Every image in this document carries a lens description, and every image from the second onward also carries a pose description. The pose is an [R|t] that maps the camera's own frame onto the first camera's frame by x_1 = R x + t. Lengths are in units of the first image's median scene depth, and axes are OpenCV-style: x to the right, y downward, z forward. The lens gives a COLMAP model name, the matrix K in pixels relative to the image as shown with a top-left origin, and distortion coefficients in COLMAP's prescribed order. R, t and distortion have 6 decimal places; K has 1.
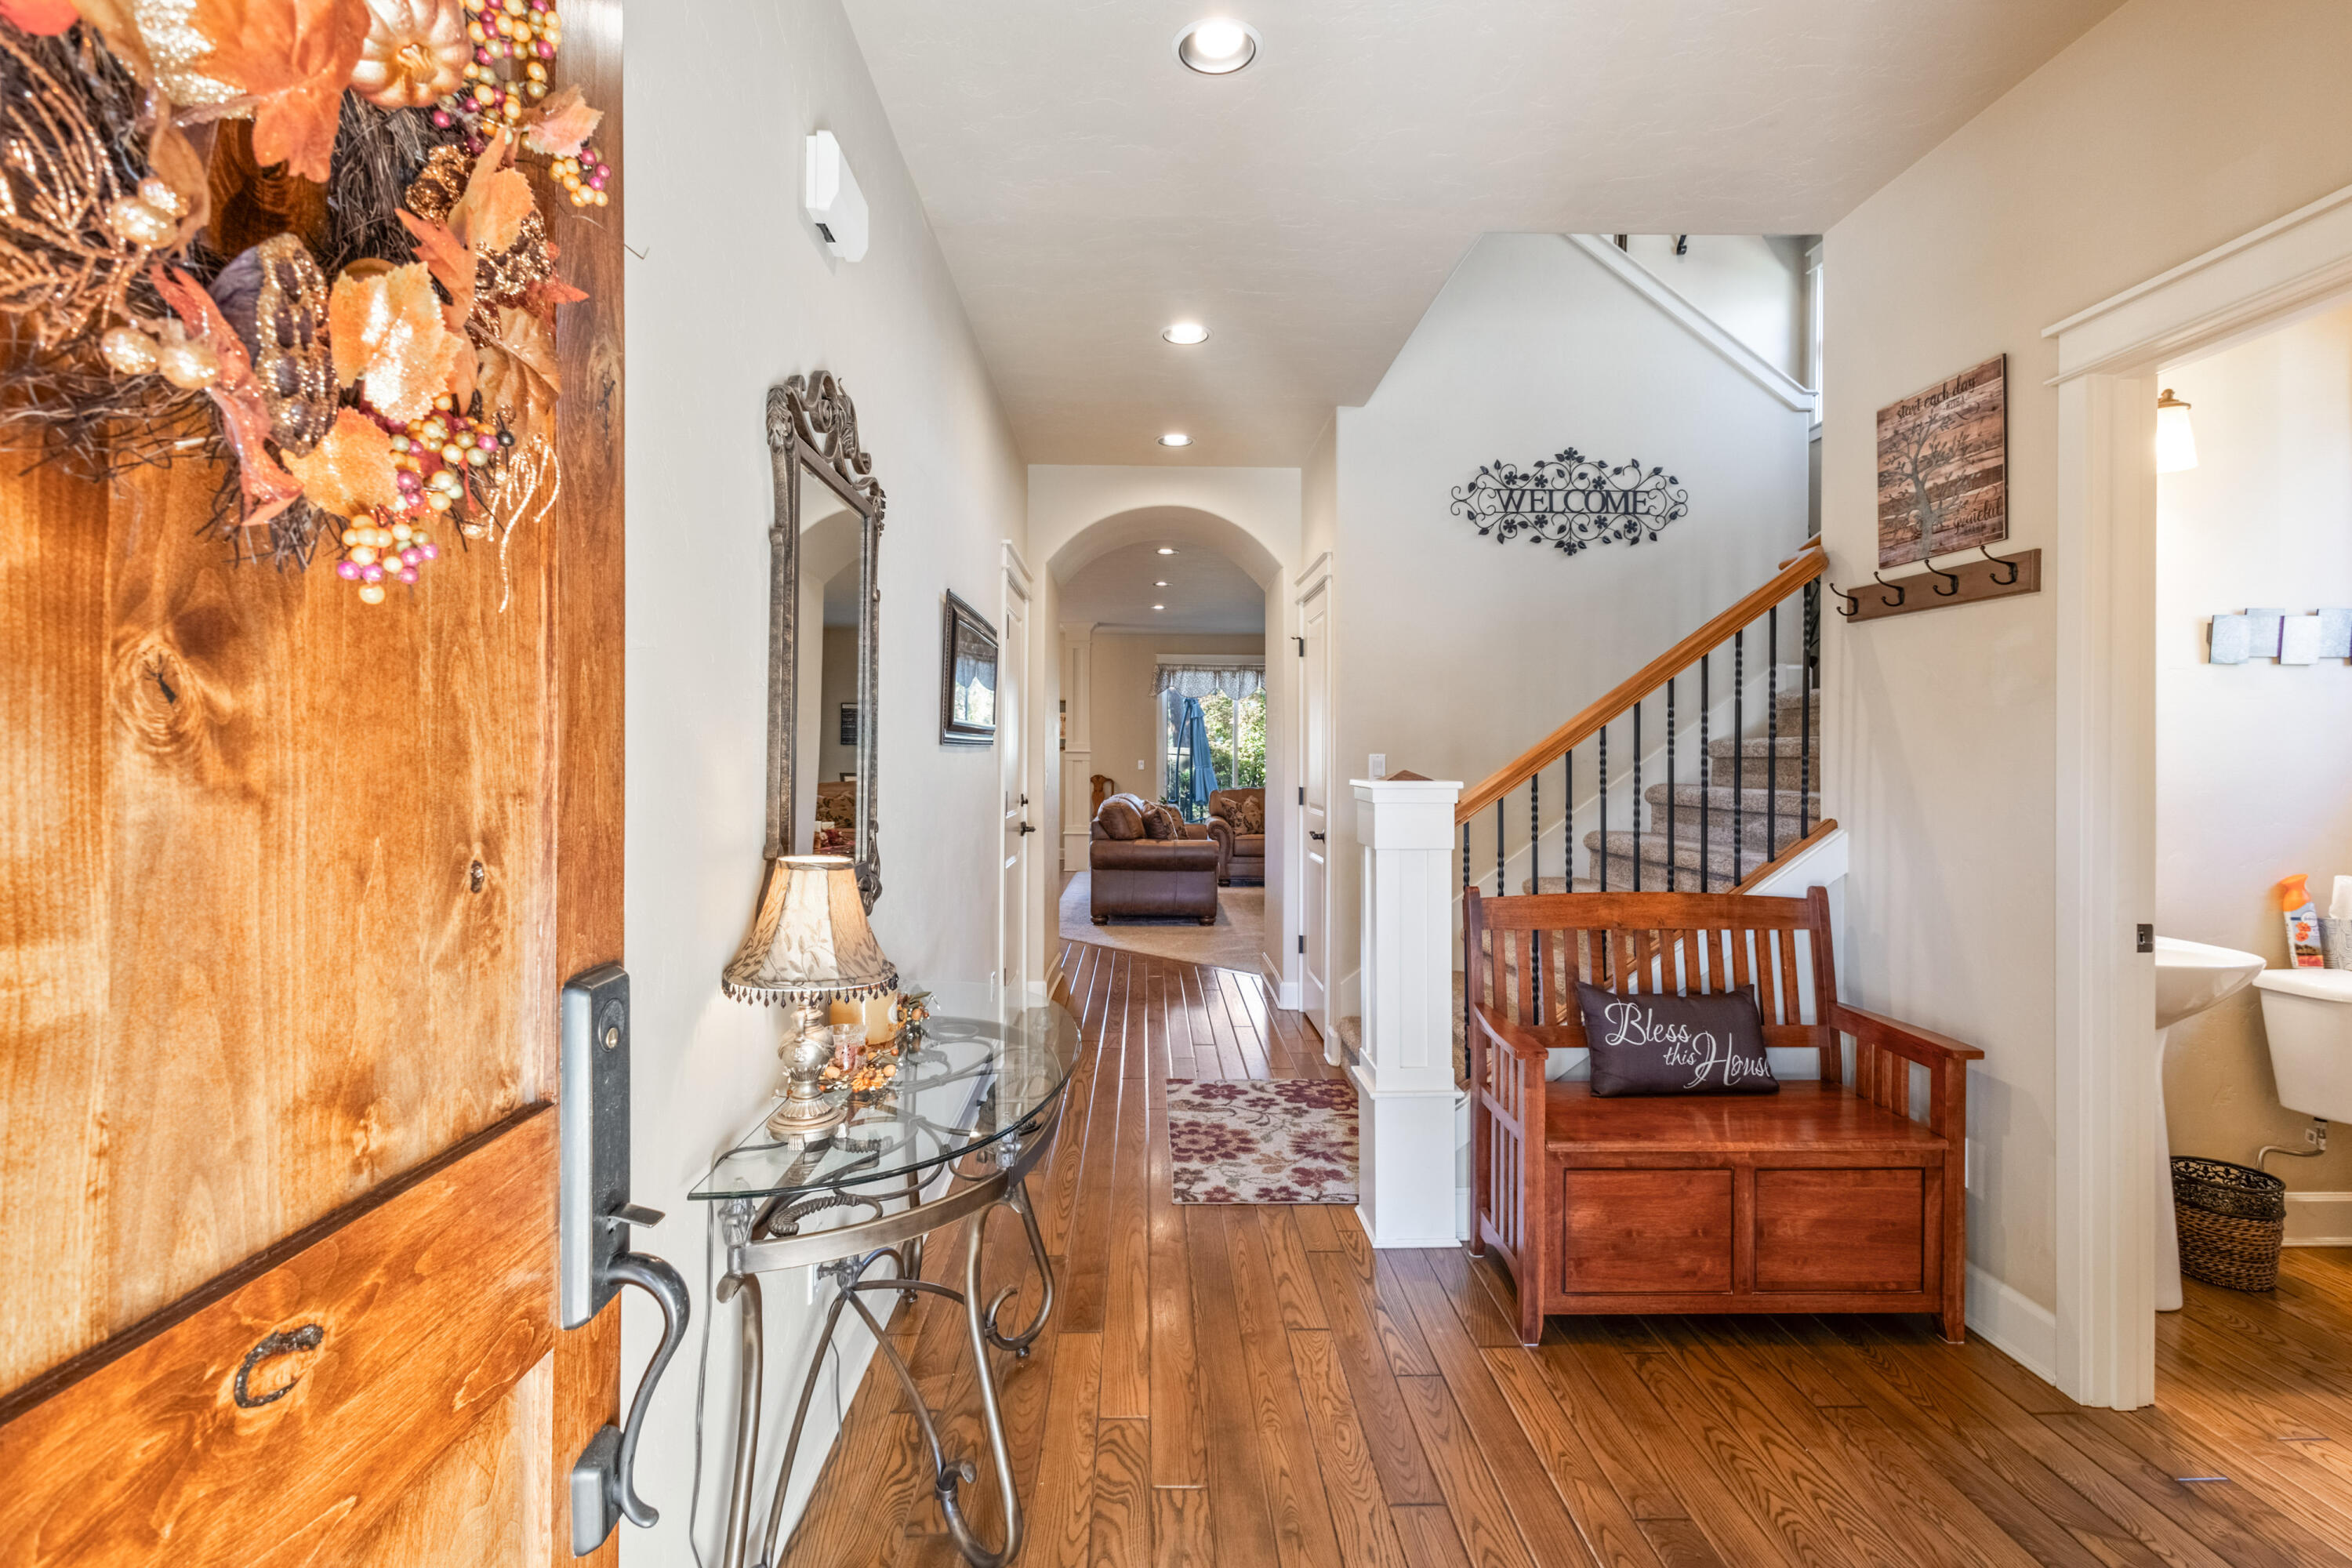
lens RADIAL K [[1089.1, 0, 1175.8], [0, 1089.1, 764.8], [0, 0, 1]] dist [0.011792, -0.000521]
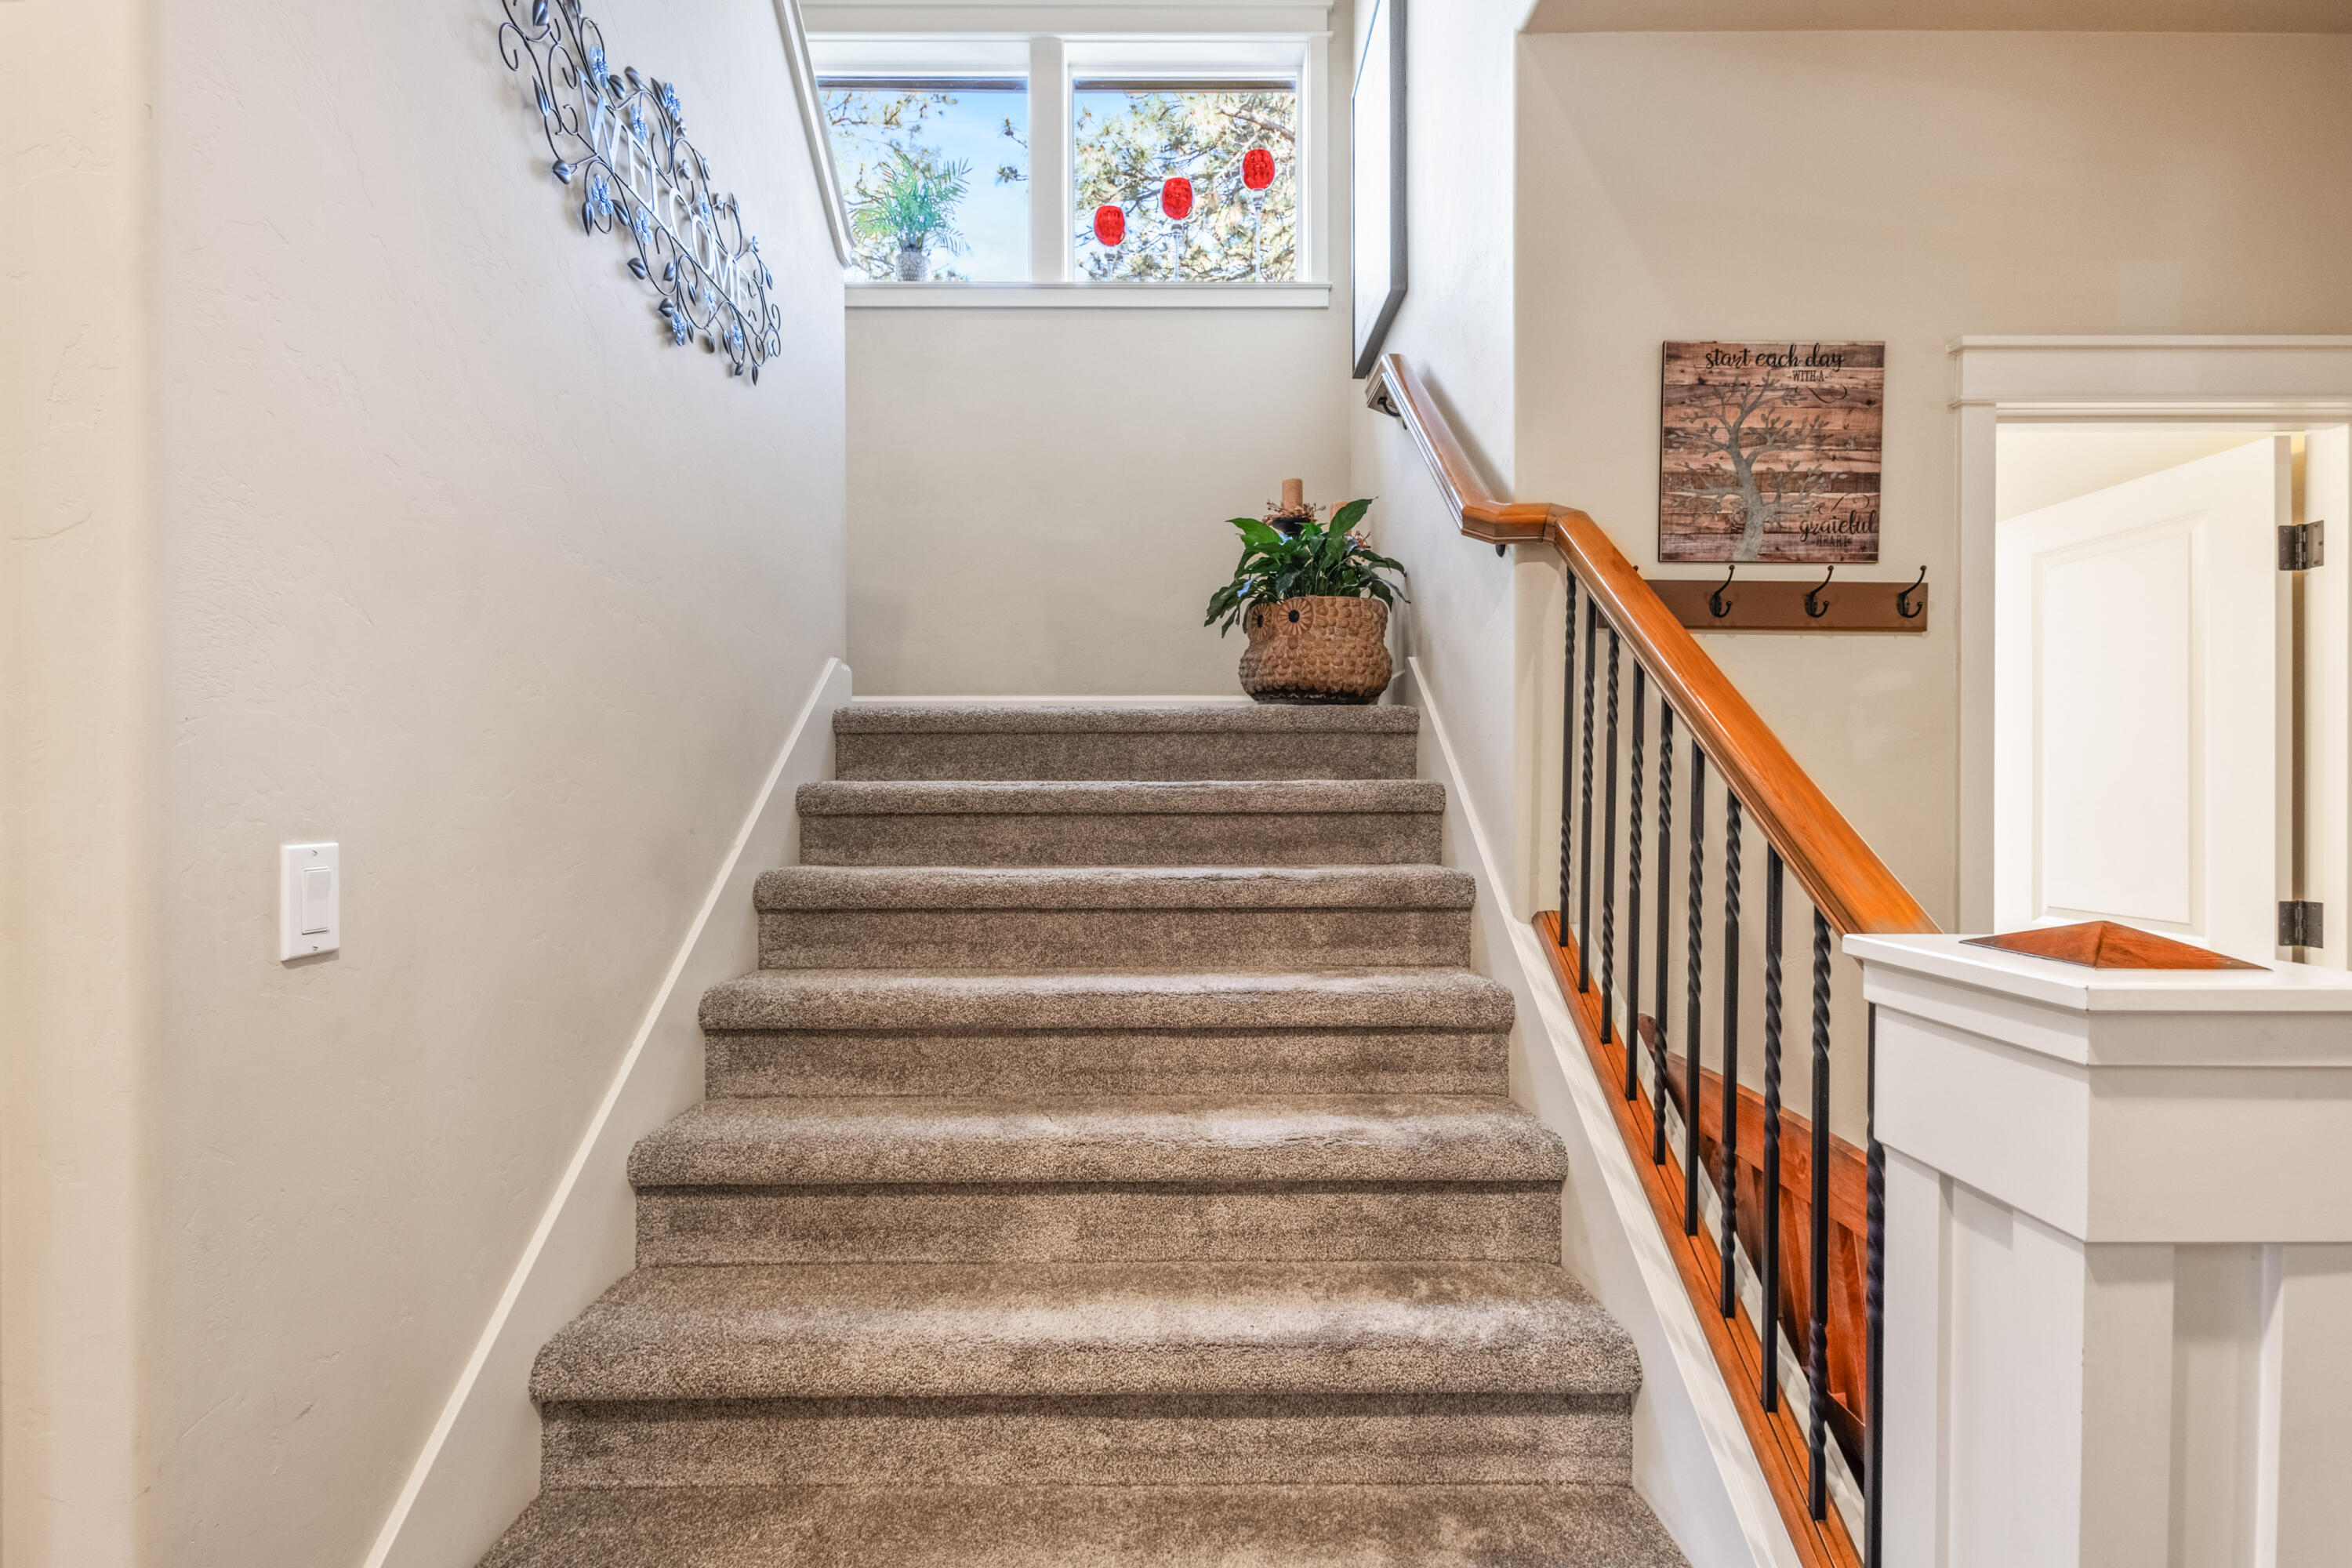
lens RADIAL K [[1089.1, 0, 1178.2], [0, 1089.1, 785.7], [0, 0, 1]] dist [0.011792, -0.000521]
pose [[0.023191, 0.016951, 0.999587, -0.086084], [0.011011, 0.999791, -0.017210, -0.024702], [-0.999670, 0.011405, 0.022999, 1.425777]]
